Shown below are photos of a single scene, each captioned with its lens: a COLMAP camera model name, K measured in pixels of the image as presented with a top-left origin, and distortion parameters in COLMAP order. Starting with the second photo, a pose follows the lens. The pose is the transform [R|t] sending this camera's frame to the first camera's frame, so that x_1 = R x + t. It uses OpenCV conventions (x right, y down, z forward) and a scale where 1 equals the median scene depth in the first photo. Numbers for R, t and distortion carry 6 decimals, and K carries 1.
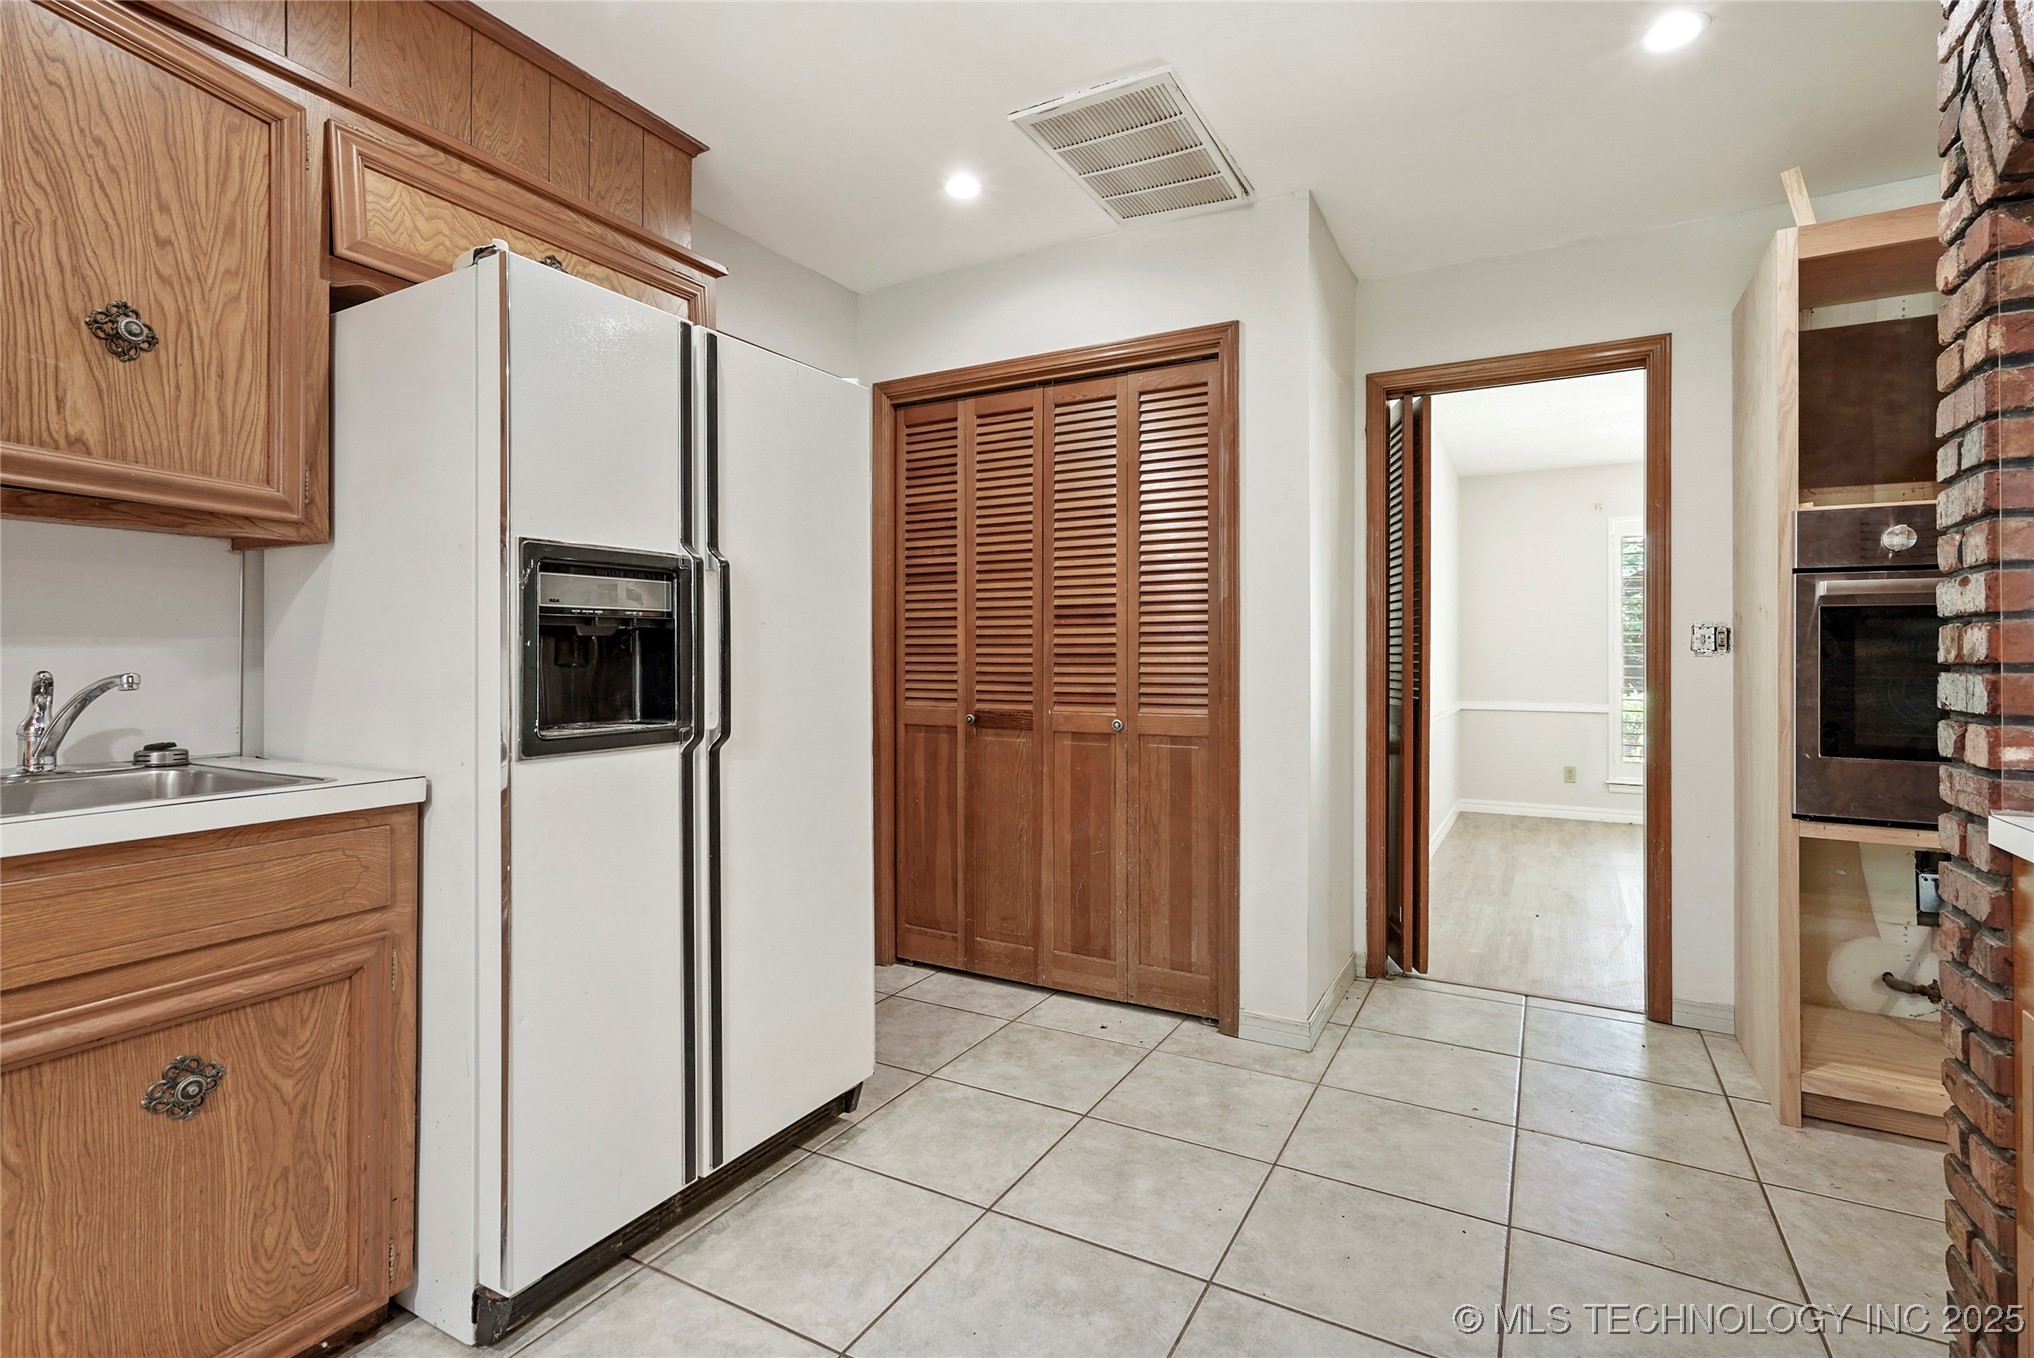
lens RADIAL K [[968.3, 0, 1007.7], [0, 968.3, 649.4], [0, 0, 1]] dist [-0.001585, 0.006800]
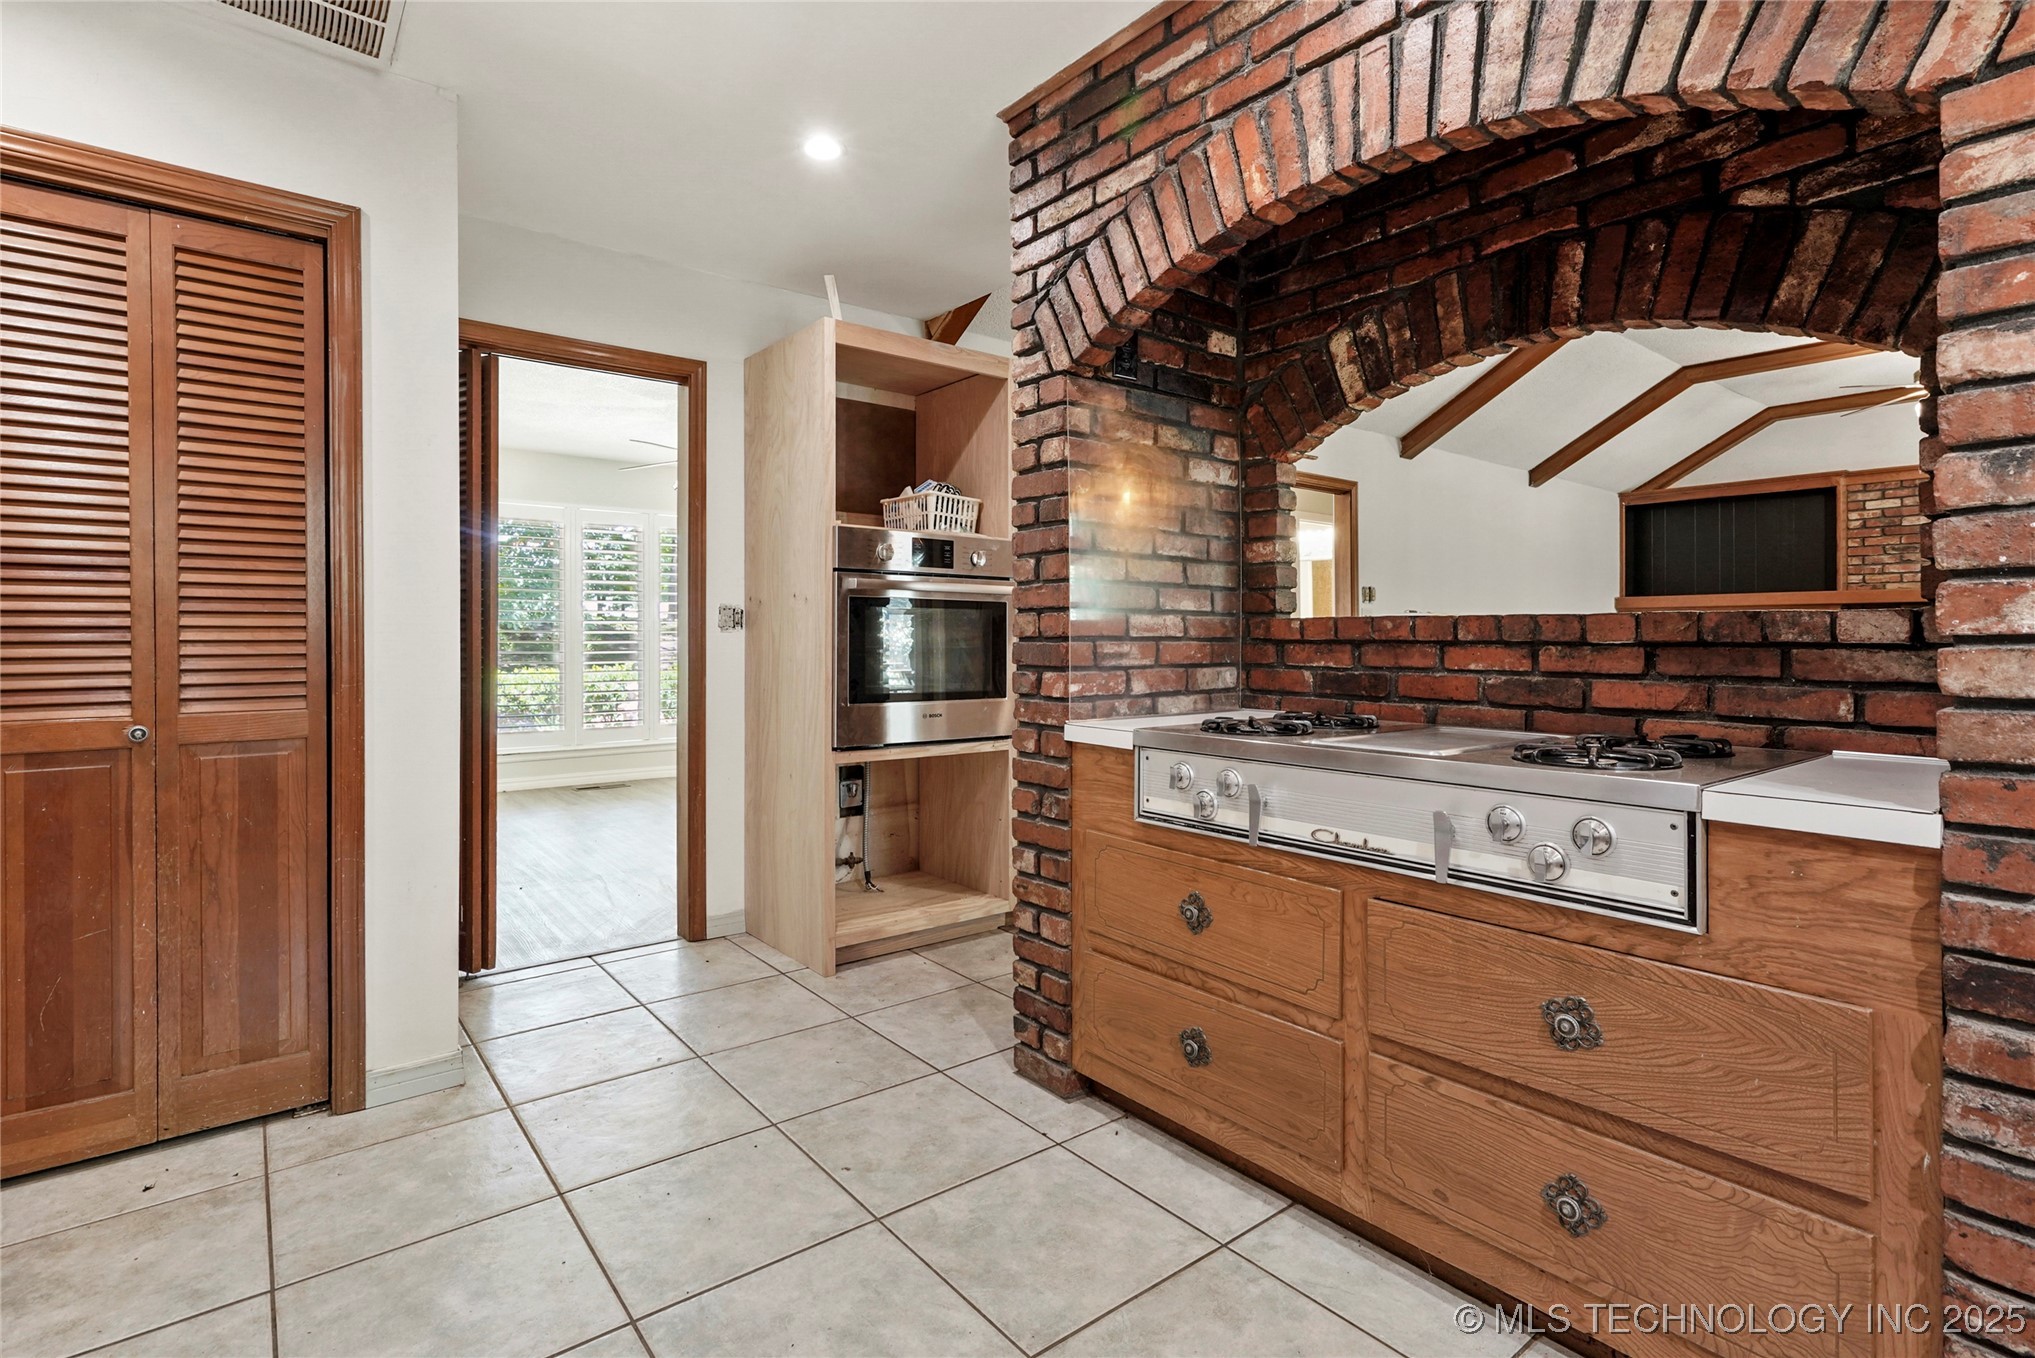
lens RADIAL K [[983.1, 0, 1016.0], [0, 983.1, 628.1], [0, 0, 1]] dist [-0.001044, 0.000749]
pose [[0.374437, 0.005238, 0.927238, -0.567451], [-0.007359, 0.999969, -0.002677, 0.005063], [-0.927223, -0.005821, 0.374464, 0.364274]]
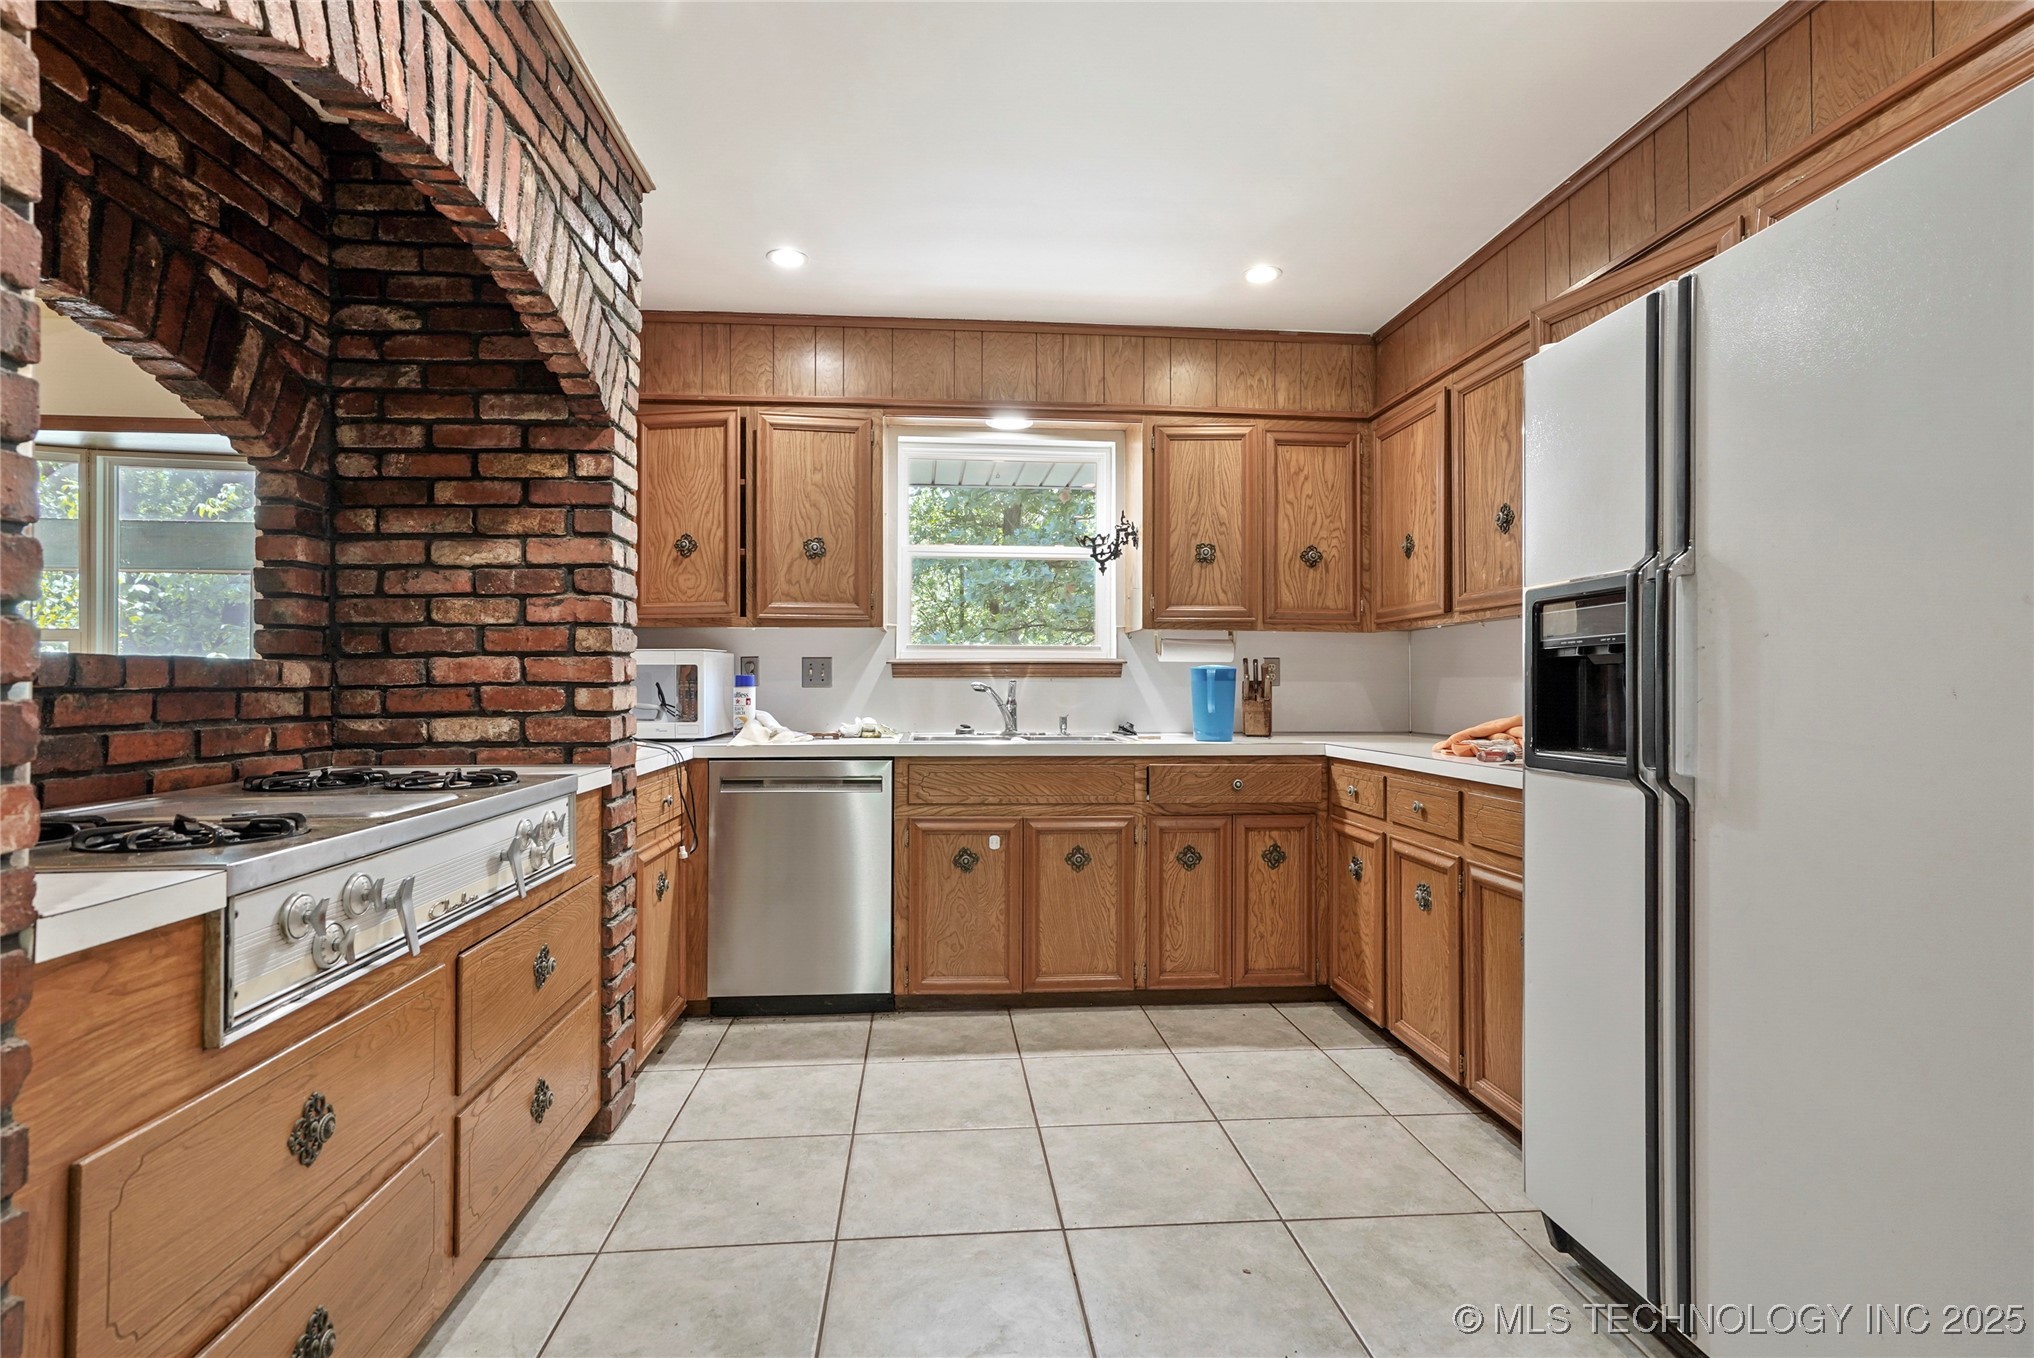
lens RADIAL K [[975.7, 0, 1017.7], [0, 975.7, 674.4], [0, 0, 1]] dist [-0.012601, 0.016500]
pose [[-0.824094, -0.010839, -0.566349, 0.722371], [-0.001102, 0.999846, -0.017533, 0.016892], [0.566452, -0.013825, -0.823979, 1.633196]]
